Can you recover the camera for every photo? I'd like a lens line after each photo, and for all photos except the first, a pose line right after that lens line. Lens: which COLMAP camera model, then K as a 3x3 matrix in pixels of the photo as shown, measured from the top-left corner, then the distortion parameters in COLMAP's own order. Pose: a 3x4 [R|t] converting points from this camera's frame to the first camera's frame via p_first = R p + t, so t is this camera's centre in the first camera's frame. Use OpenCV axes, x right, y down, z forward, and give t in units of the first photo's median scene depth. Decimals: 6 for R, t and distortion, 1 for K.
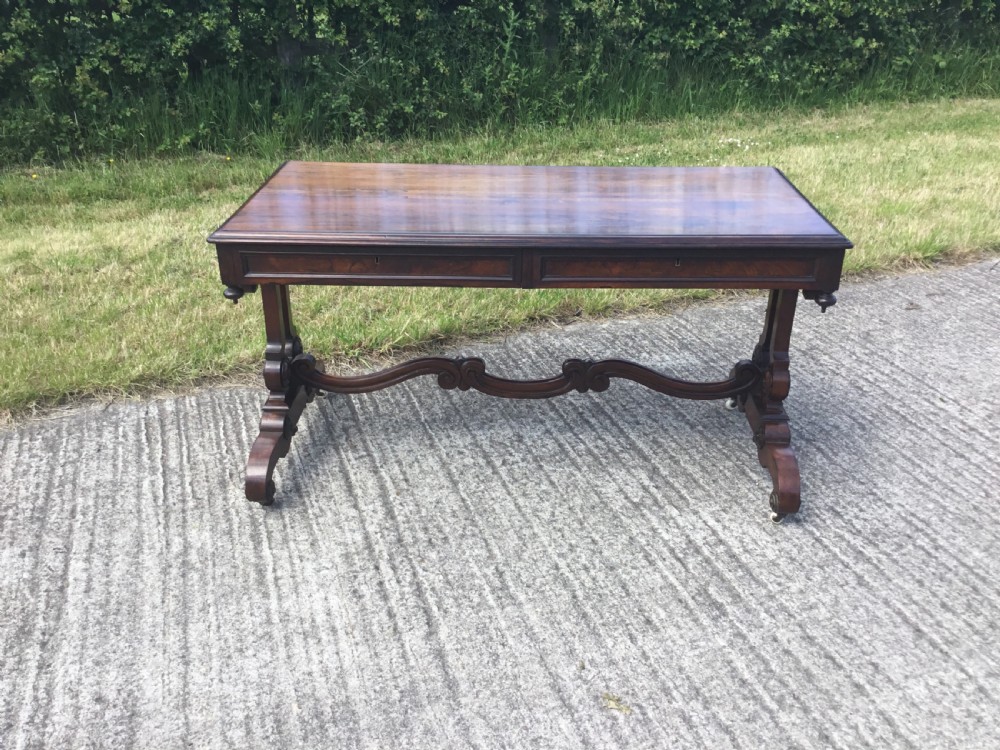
lens RADIAL K [[907.6, 0, 506.0], [0, 907.6, 380.0], [0, 0, 1]] dist [0.099308, -0.187909]
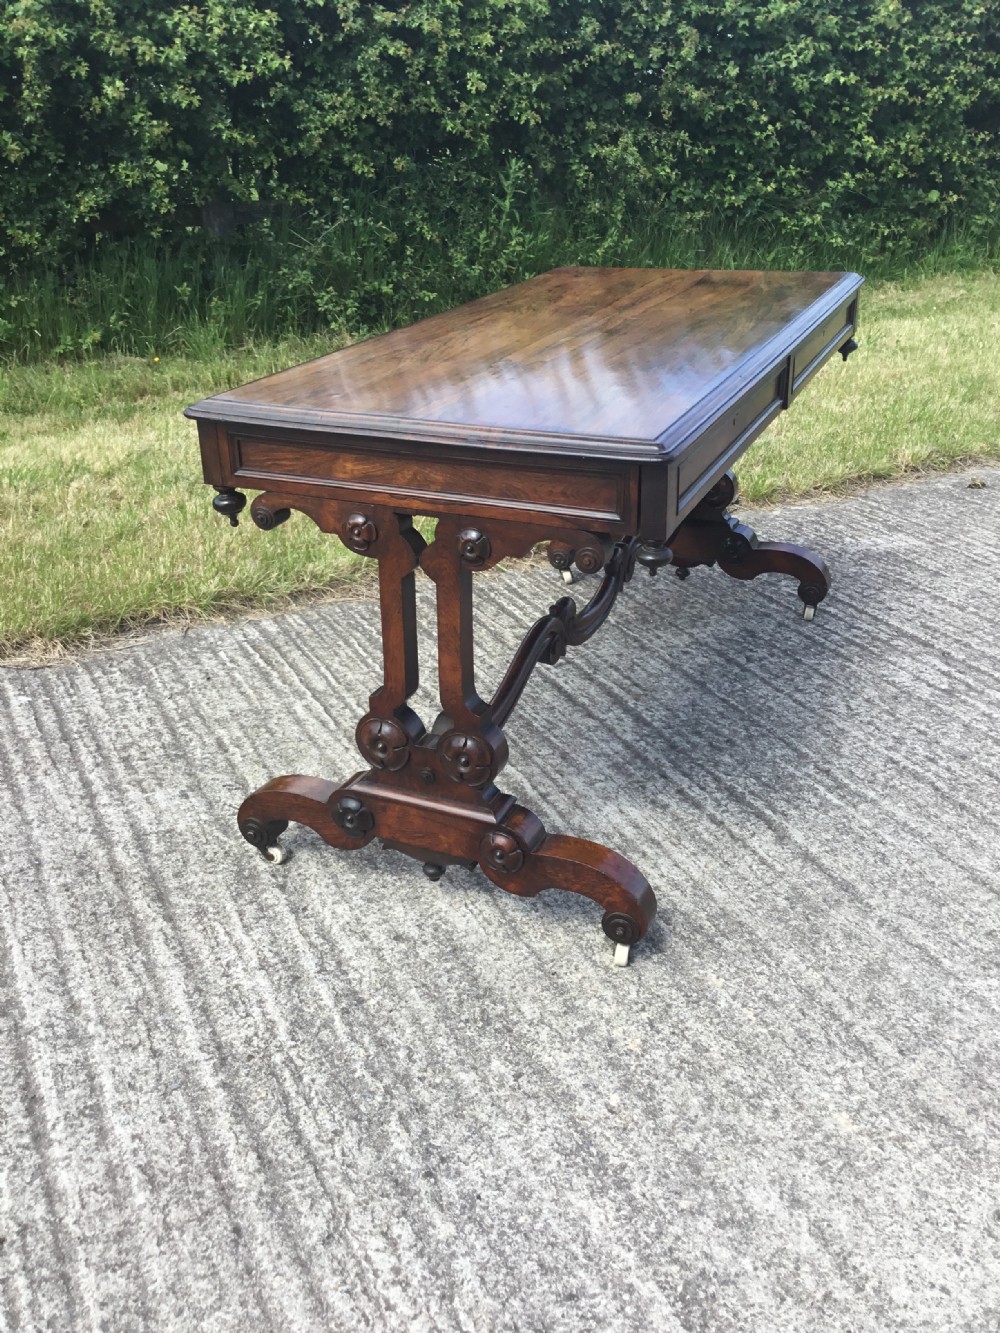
lens RADIAL K [[1228.6, 0, 495.1], [0, 1228.6, 666.3], [0, 0, 1]] dist [0.127371, -0.276813]
pose [[0.993043, -0.063156, 0.099386, -0.310772], [0.066826, 0.997184, -0.034042, 0.115196], [-0.096956, 0.040446, 0.994467, -0.009864]]
